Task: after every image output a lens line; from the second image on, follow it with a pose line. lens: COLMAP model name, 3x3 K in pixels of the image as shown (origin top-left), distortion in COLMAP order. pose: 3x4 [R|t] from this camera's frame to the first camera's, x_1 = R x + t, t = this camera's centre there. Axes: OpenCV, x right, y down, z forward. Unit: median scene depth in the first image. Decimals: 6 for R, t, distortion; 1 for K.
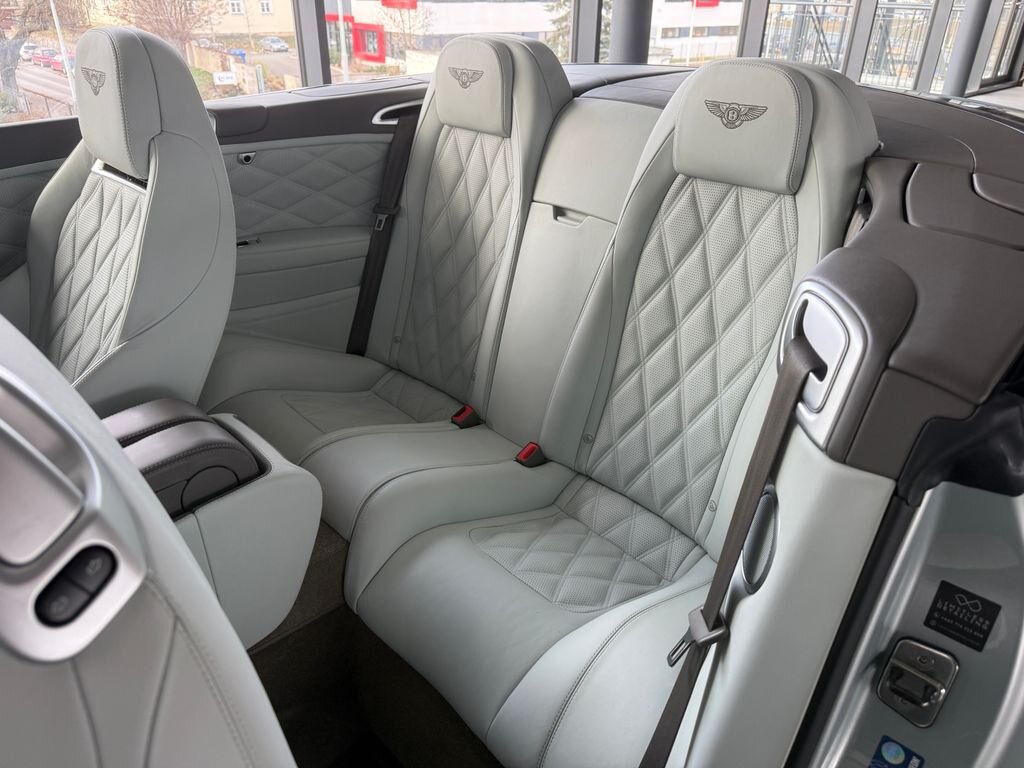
lens RADIAL K [[727.0, 0, 512.0], [0, 727.0, 384.0], [0, 0, 1]] dist [0.055348, -0.094915]
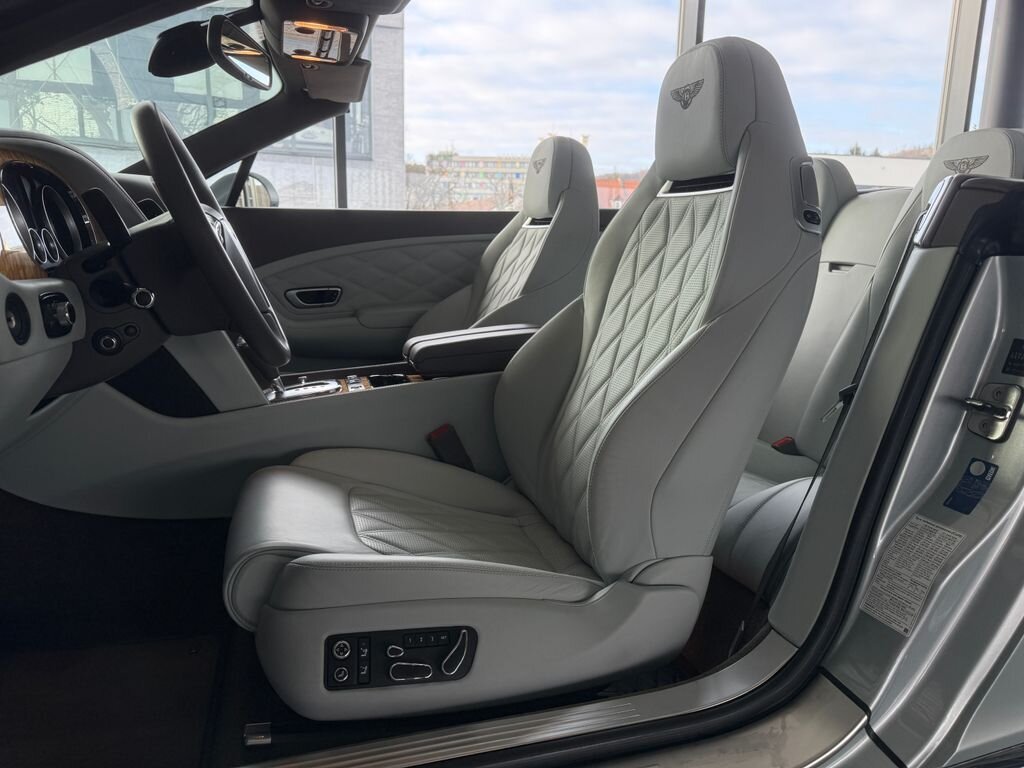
lens RADIAL K [[727.0, 0, 512.0], [0, 727.0, 384.0], [0, 0, 1]] dist [0.055348, -0.094915]
pose [[0.886949, 0.094828, -0.452029, 0.194588], [-0.231984, 0.937753, -0.258462, 0.503418], [0.399382, 0.334106, 0.853737, -0.315424]]
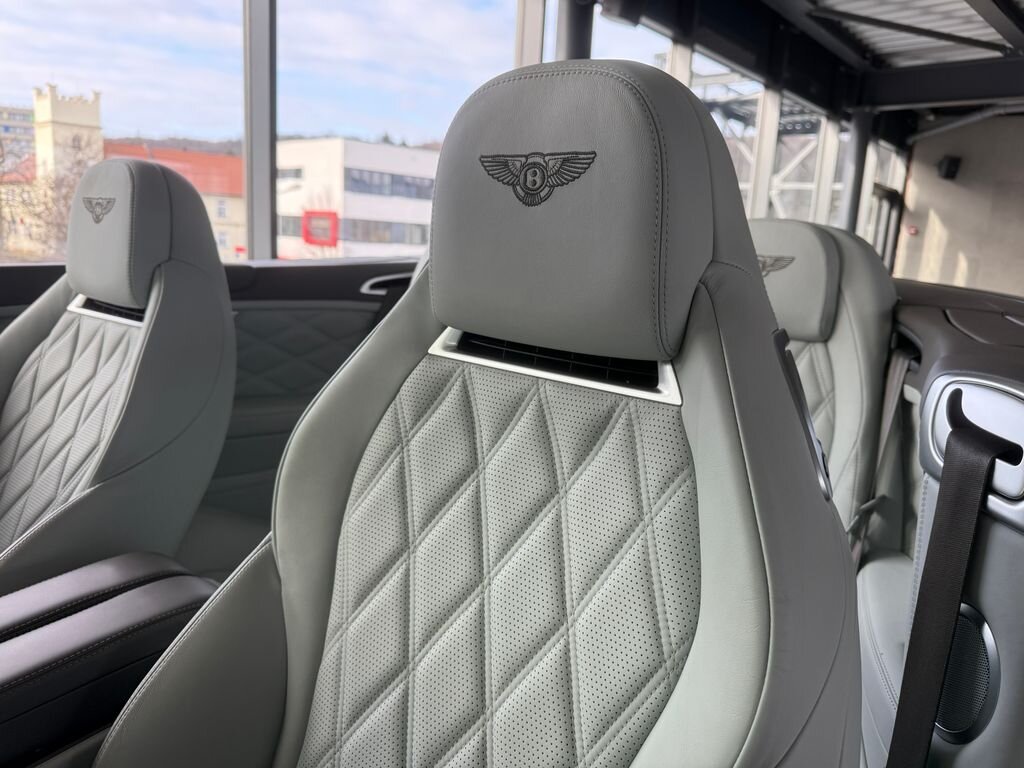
lens RADIAL K [[727.0, 0, 512.0], [0, 727.0, 384.0], [0, 0, 1]] dist [0.055348, -0.094915]
pose [[0.992322, 0.018651, 0.122271, -0.148625], [0.018271, 0.955614, -0.294054, 0.076956], [-0.122328, 0.294030, 0.947936, 0.111105]]
